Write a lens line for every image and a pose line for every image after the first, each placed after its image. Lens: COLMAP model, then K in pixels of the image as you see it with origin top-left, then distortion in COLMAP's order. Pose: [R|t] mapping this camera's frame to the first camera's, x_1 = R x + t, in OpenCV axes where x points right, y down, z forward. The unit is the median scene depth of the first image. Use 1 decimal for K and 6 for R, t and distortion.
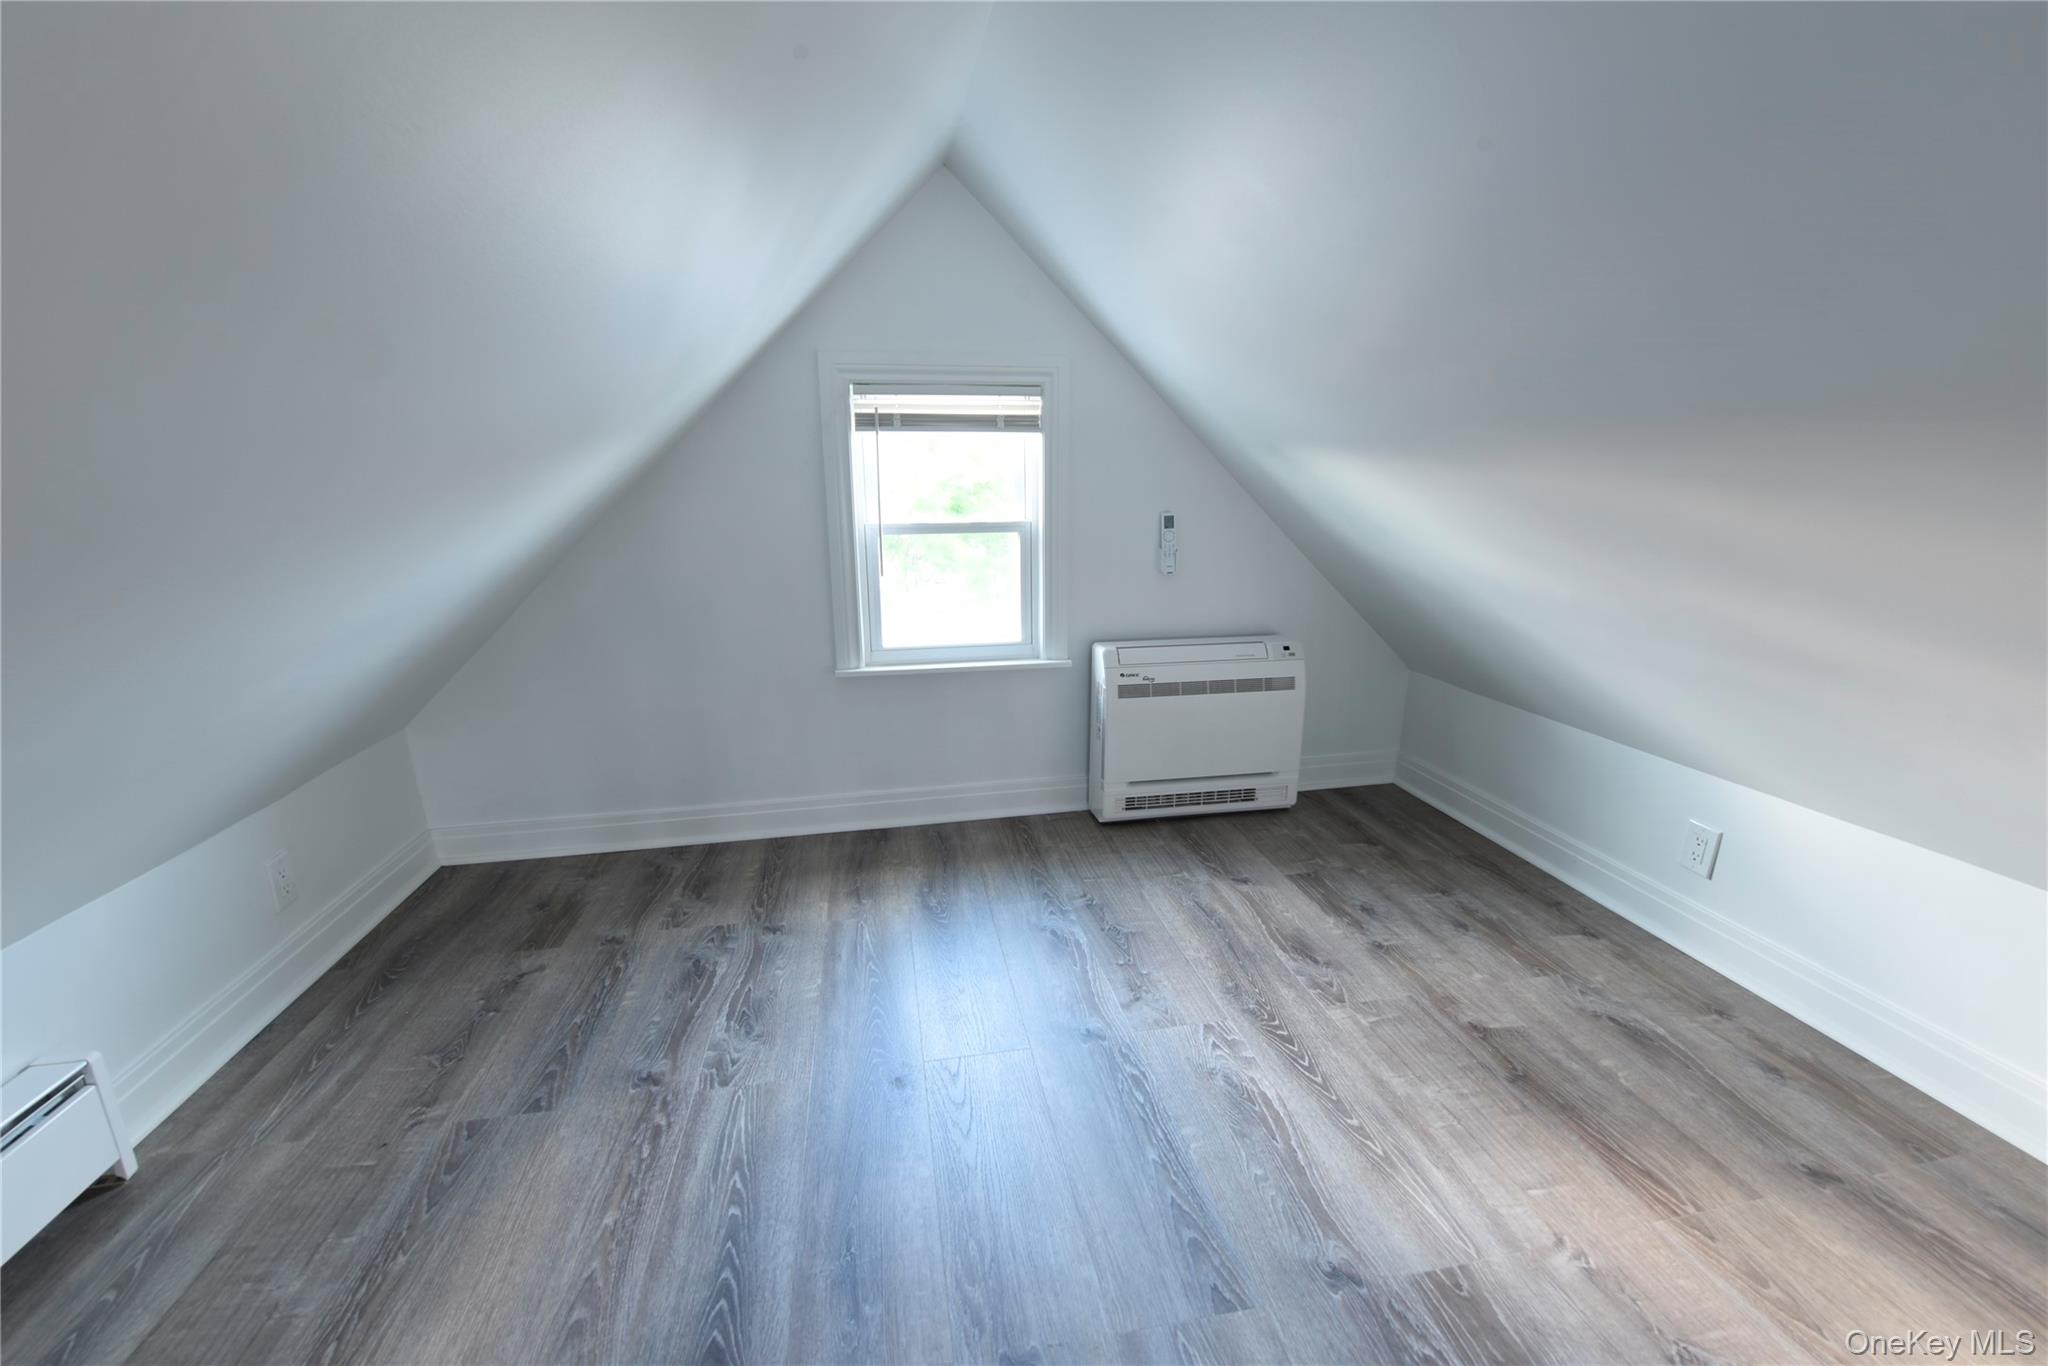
lens RADIAL K [[812.8, 0, 1024.0], [0, 812.8, 683.0], [0, 0, 1]] dist [-0.018844, -0.000568]
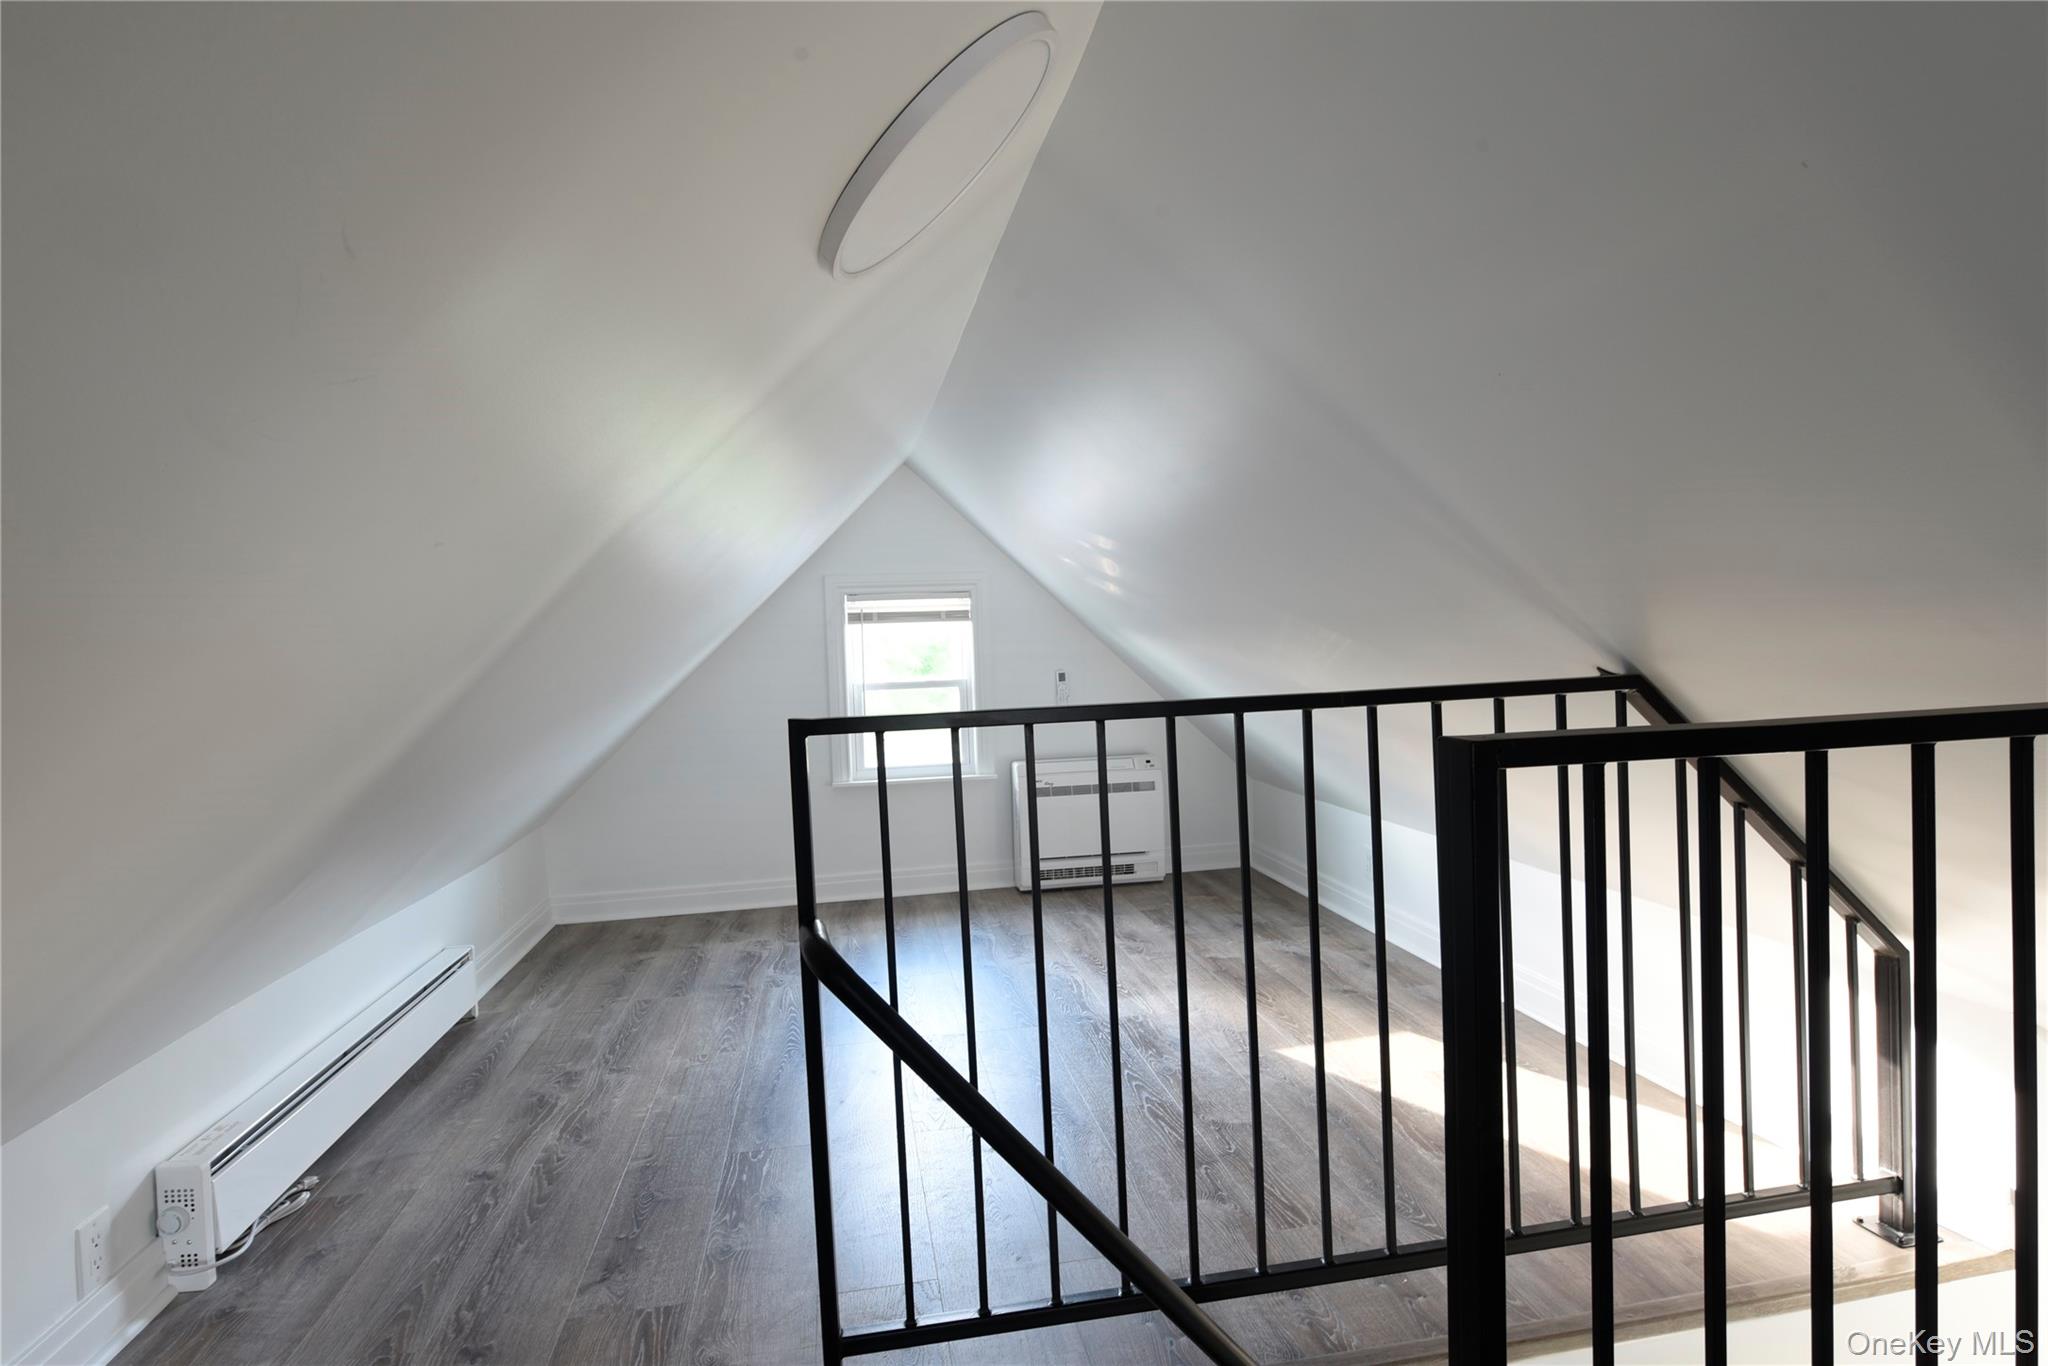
lens RADIAL K [[1000.4, 0, 1024.0], [0, 1000.4, 683.0], [0, 0, 1]] dist [0.000660, 0.000001]
pose [[0.999594, -0.028300, -0.003355, 0.129115], [0.027053, 0.979317, -0.200514, 0.188094], [0.008960, 0.200342, 0.979685, -0.835522]]
